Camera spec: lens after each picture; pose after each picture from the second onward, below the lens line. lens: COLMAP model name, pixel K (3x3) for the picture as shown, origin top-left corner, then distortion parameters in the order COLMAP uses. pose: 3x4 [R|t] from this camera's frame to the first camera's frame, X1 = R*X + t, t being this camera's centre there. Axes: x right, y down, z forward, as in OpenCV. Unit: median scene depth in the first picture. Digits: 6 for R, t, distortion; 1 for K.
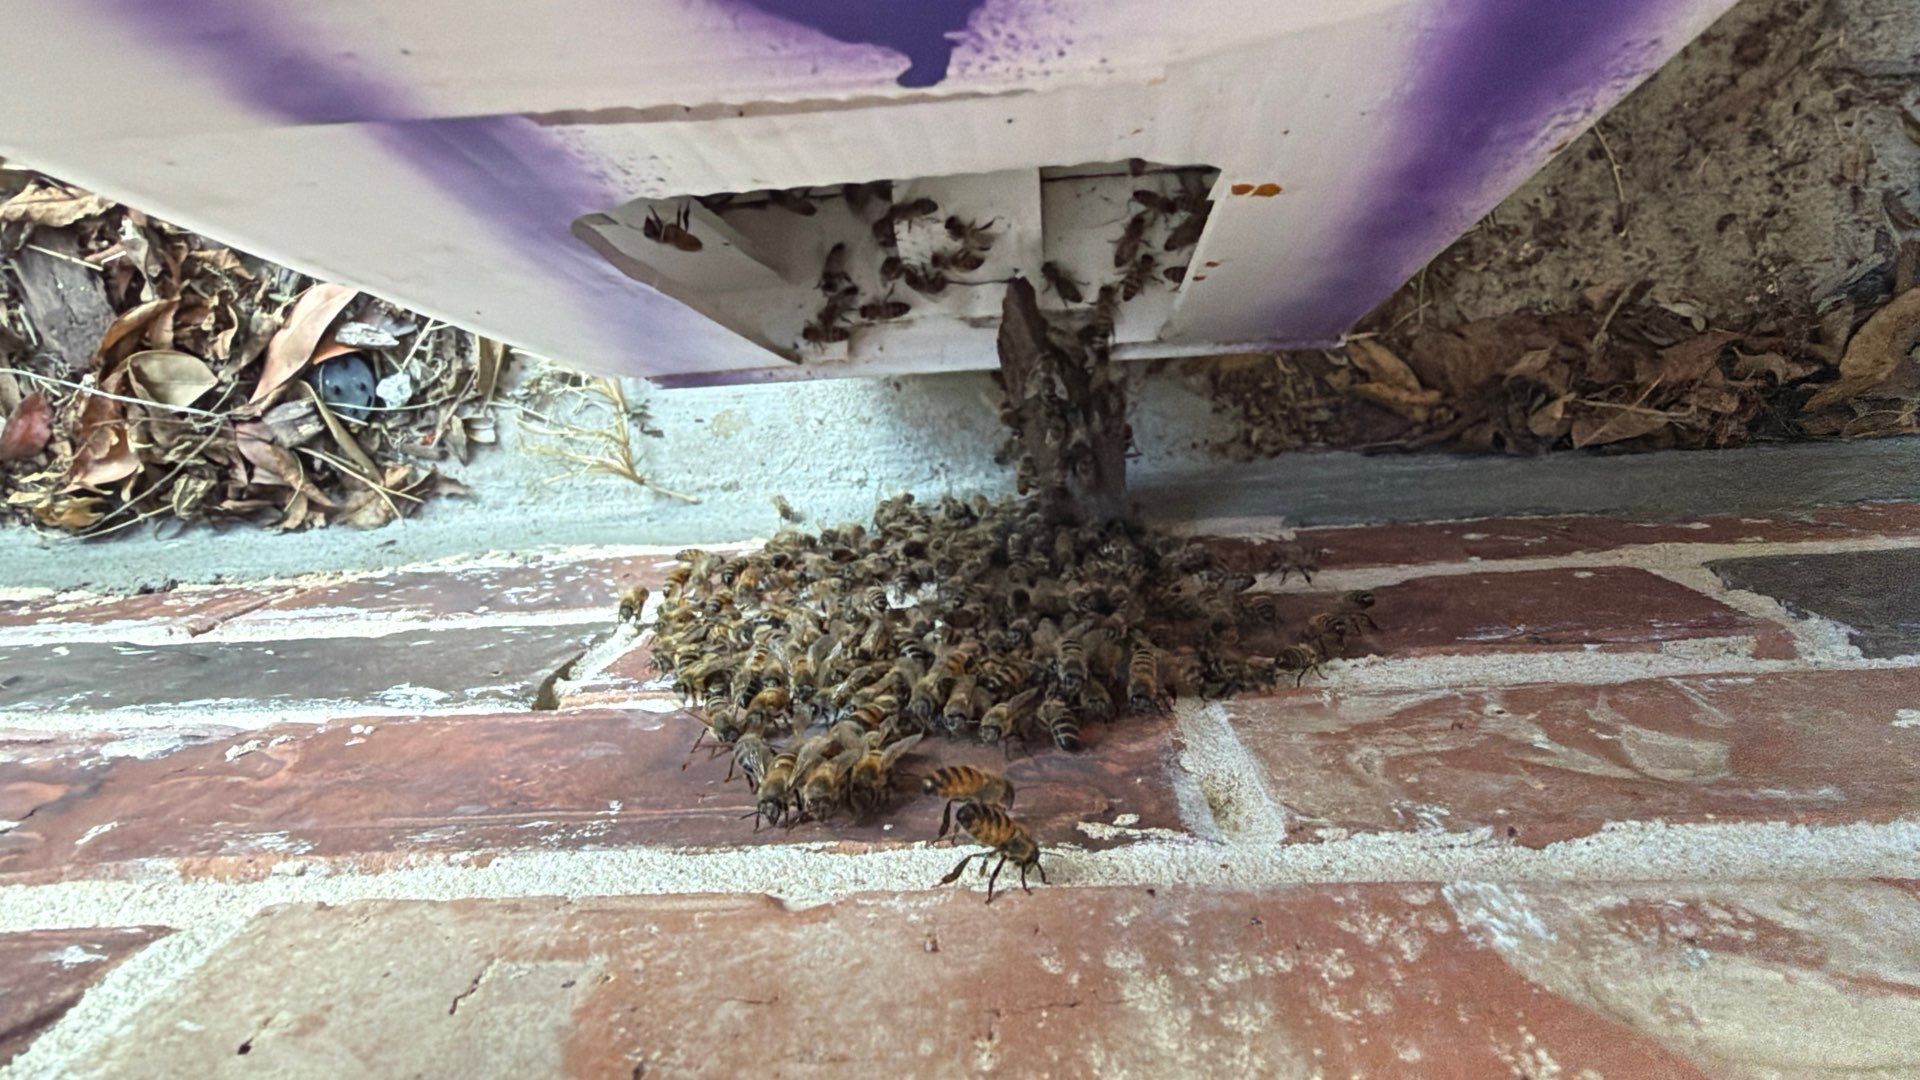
lens RADIAL K [[1246.3, 0, 960.0], [0, 1246.3, 540.0], [0, 0, 1]] dist [-0.000510, 0.001443]
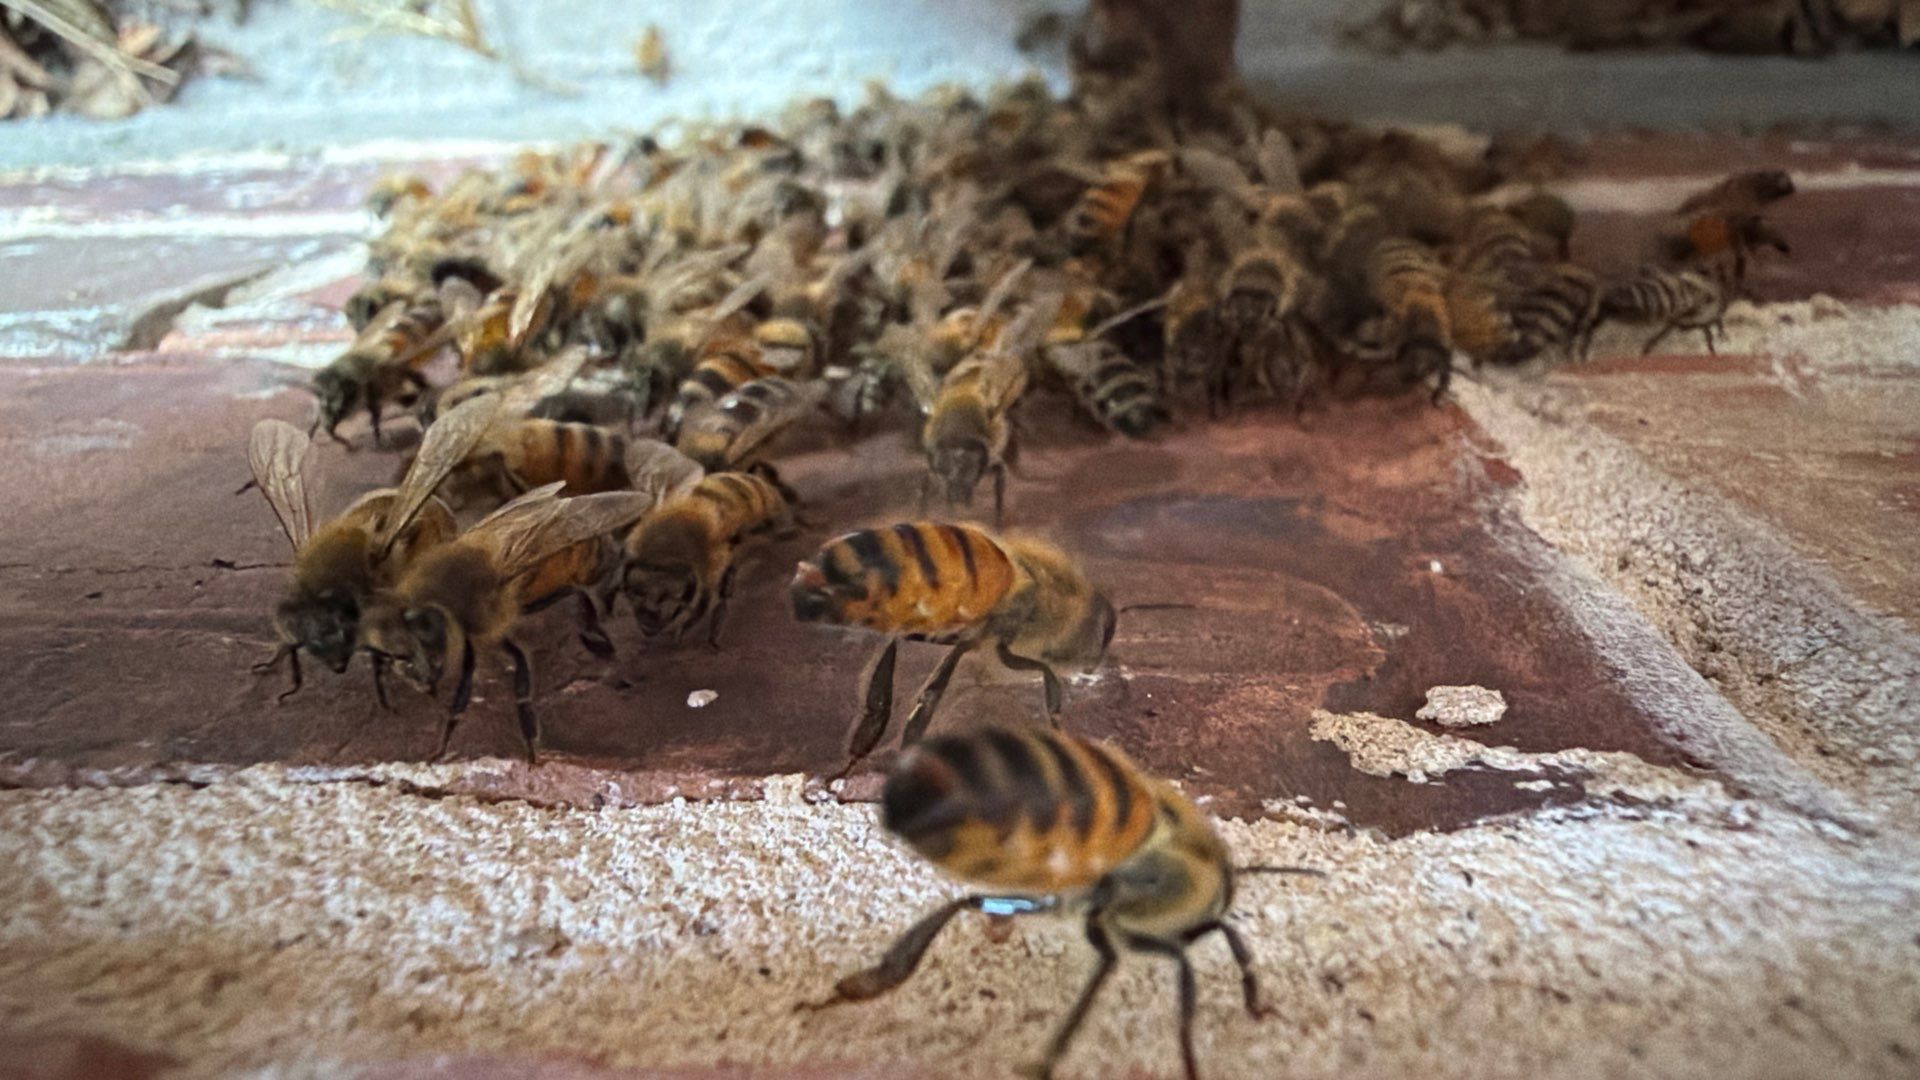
lens RADIAL K [[1246.3, 0, 960.0], [0, 1246.3, 540.0], [0, 0, 1]] dist [-0.000510, 0.001443]
pose [[0.999437, 0.033112, 0.005362, 0.003336], [-0.033468, 0.973578, 0.225890, 0.080872], [0.002259, -0.225943, 0.974138, 0.484204]]
